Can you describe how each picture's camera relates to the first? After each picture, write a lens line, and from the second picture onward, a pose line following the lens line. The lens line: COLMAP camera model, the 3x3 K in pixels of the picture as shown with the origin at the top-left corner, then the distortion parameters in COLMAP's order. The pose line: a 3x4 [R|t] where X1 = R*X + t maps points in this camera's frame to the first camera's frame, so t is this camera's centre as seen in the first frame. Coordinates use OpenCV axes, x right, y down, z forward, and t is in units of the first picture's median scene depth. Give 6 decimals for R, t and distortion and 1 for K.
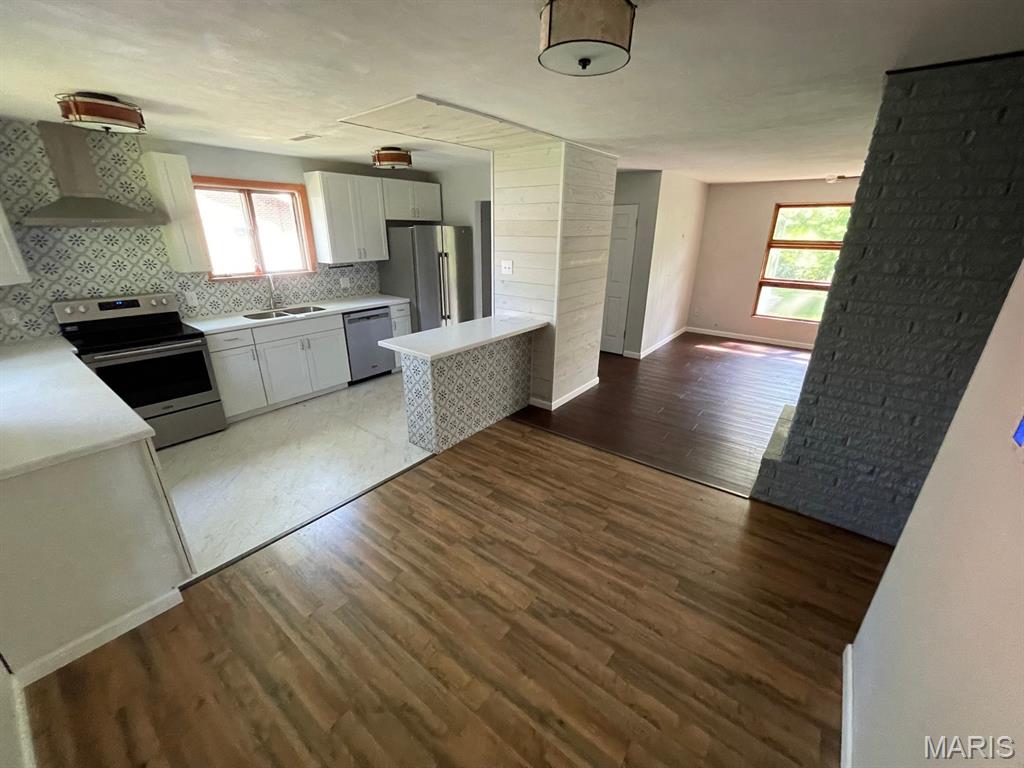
lens RADIAL K [[412.3, 0, 509.5], [0, 412.3, 386.1], [0, 0, 1]] dist [-0.002186, 0.001045]
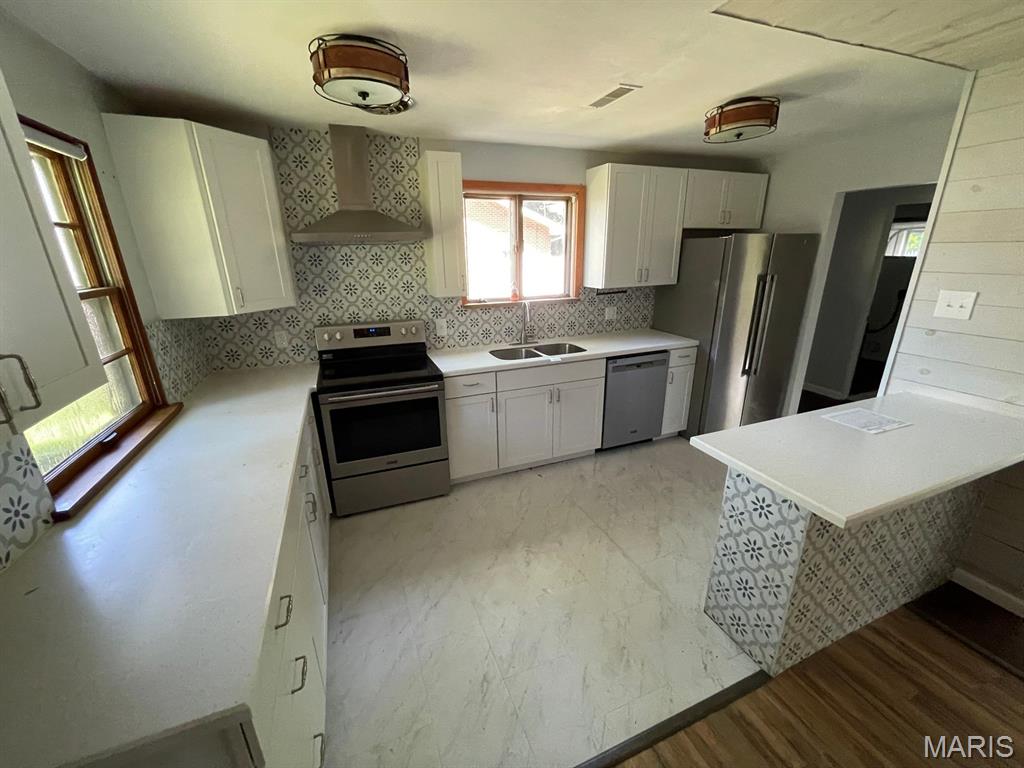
lens RADIAL K [[412.3, 0, 507.6], [0, 412.3, 389.2], [0, 0, 1]] dist [-0.002186, 0.001045]
pose [[0.860158, 0.140885, -0.490184, -0.224383], [-0.160423, 0.987046, 0.002185, -0.111112], [0.484142, 0.076757, 0.871616, 0.340222]]
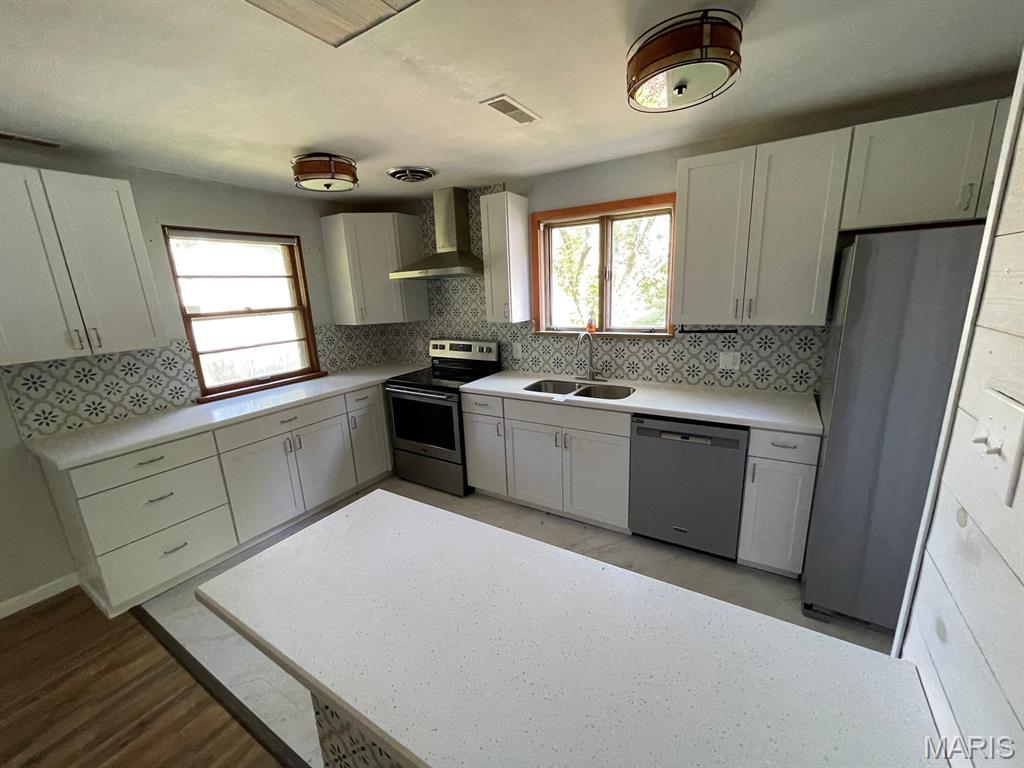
lens RADIAL K [[412.3, 0, 516.2], [0, 412.3, 387.4], [0, 0, 1]] dist [-0.002186, 0.001045]
pose [[0.100592, 0.220569, -0.970170, 0.118764], [-0.315273, 0.931931, 0.179186, -0.297651], [0.943655, 0.287844, 0.163284, 0.871475]]
